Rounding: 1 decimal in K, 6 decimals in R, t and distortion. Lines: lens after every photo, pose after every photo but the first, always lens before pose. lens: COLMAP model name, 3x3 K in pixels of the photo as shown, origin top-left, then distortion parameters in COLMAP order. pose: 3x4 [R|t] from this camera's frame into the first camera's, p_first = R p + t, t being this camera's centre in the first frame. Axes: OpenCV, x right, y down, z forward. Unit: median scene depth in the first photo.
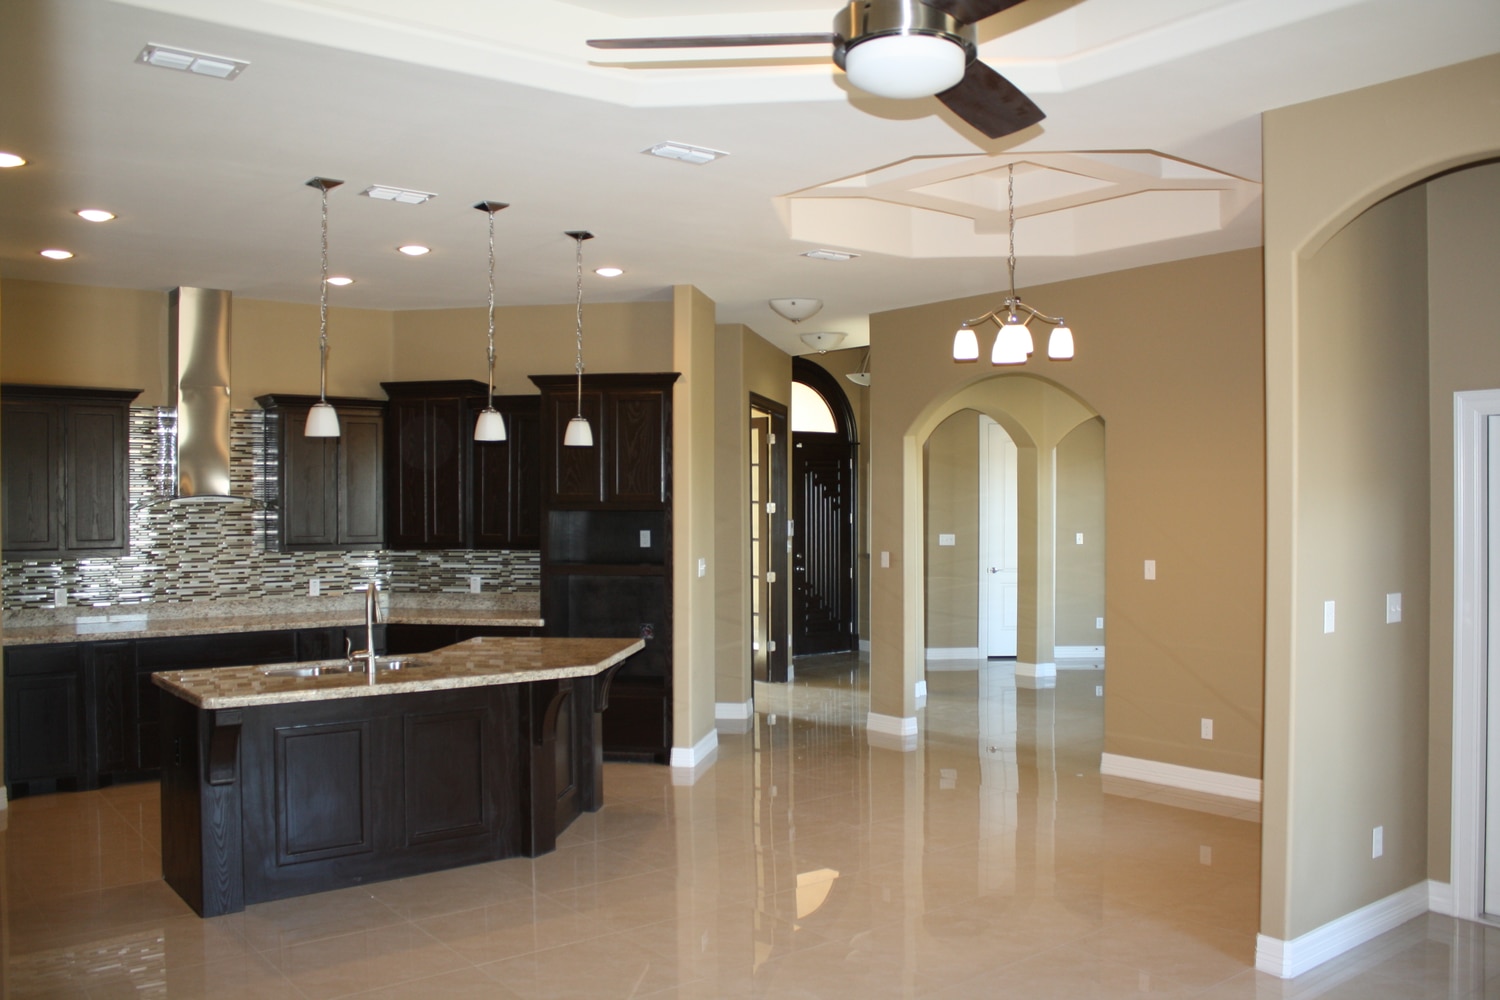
lens RADIAL K [[1249.6, 0, 751.0], [0, 1249.6, 516.3], [0, 0, 1]] dist [-0.165976, 0.139806]
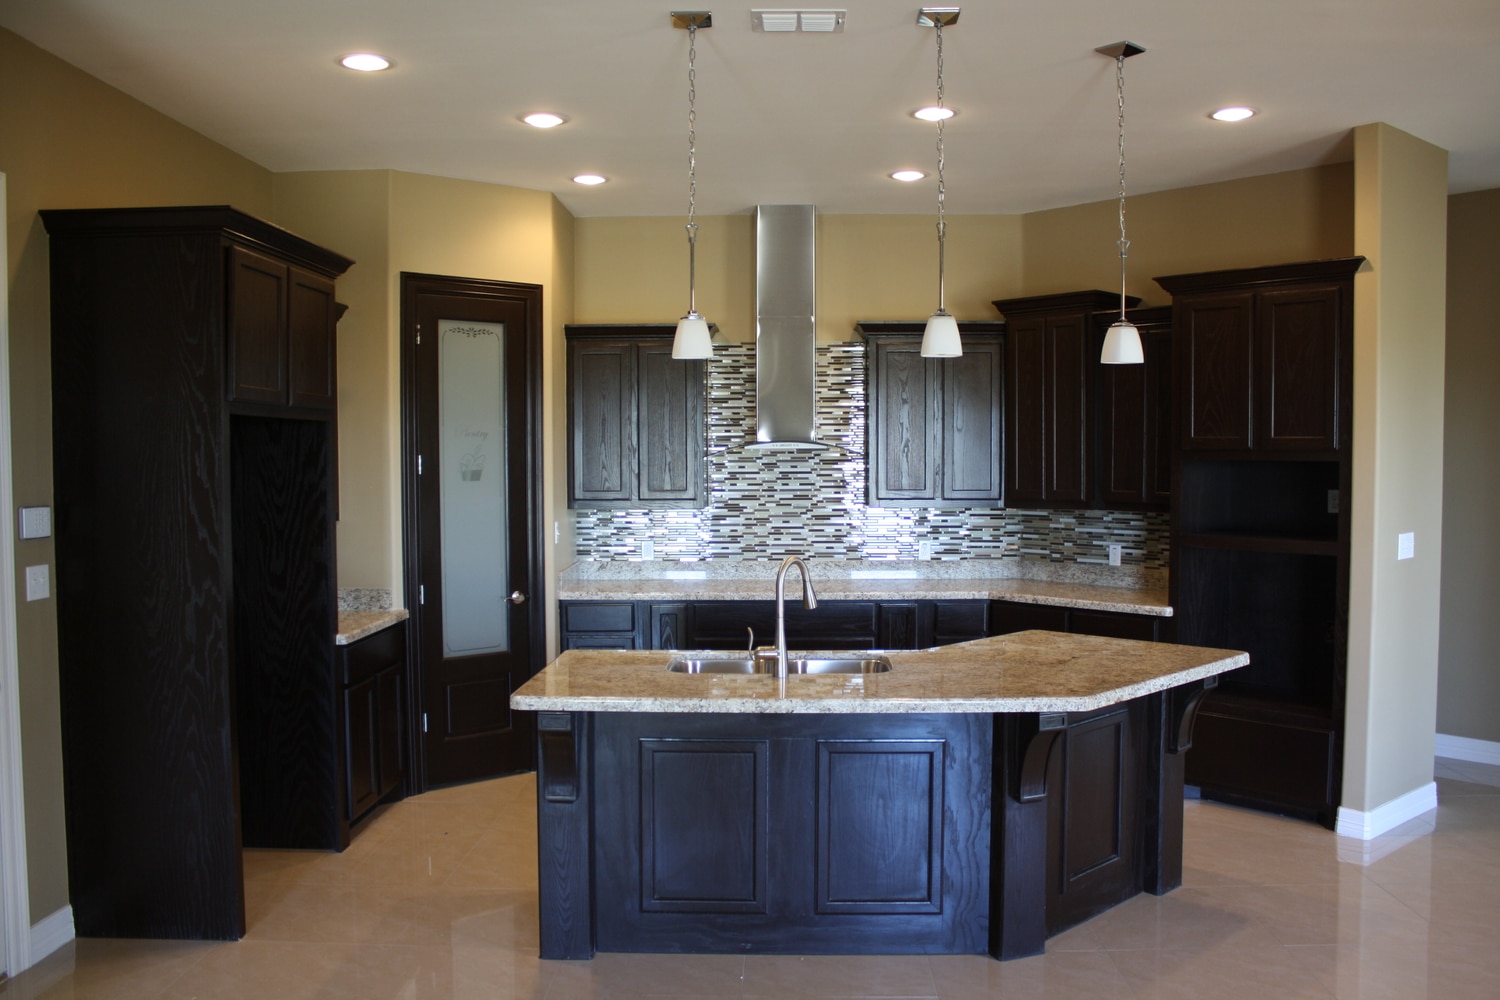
lens RADIAL K [[1249.6, 0, 751.0], [0, 1249.6, 516.3], [0, 0, 1]] dist [-0.165976, 0.139806]
pose [[0.768217, 0.030859, -0.639445, 0.107611], [-0.004982, 0.999095, 0.042231, -0.000990], [0.640170, -0.029257, 0.767676, 0.284154]]
